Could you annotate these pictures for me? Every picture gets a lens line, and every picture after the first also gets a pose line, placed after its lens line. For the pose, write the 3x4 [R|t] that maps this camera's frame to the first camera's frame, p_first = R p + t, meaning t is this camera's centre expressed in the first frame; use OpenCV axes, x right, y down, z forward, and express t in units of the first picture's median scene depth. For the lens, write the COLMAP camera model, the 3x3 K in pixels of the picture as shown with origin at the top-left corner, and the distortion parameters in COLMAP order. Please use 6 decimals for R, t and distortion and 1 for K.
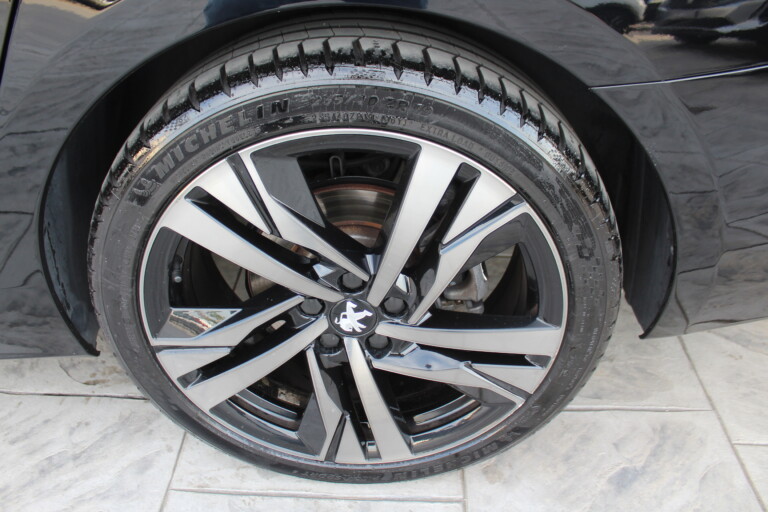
lens RADIAL K [[642.8, 0, 379.7], [0, 642.8, 248.5], [0, 0, 1]] dist [-0.169645, 0.153895]
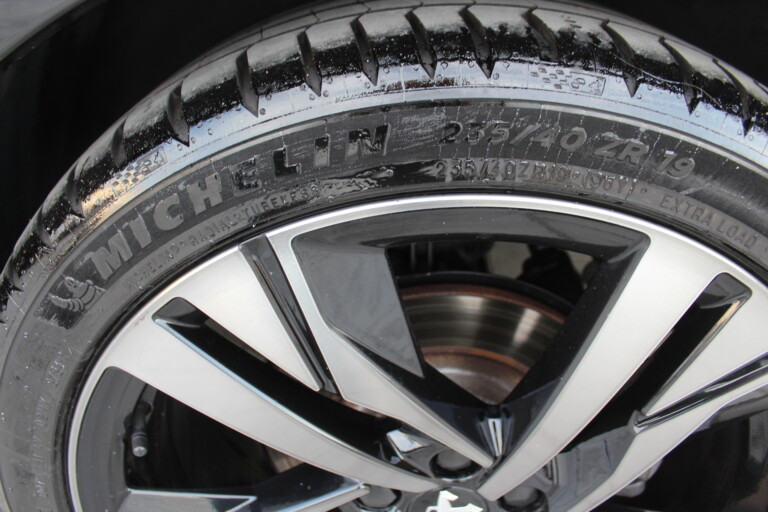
lens RADIAL K [[594.5, 0, 384.0], [0, 594.5, 256.0], [0, 0, 1]] dist [-0.147805, 0.110508]
pose [[0.998850, 0.032644, 0.035126, -0.151268], [-0.030497, 0.997732, -0.060014, -0.112503], [-0.037006, 0.058874, 0.997579, 0.561159]]
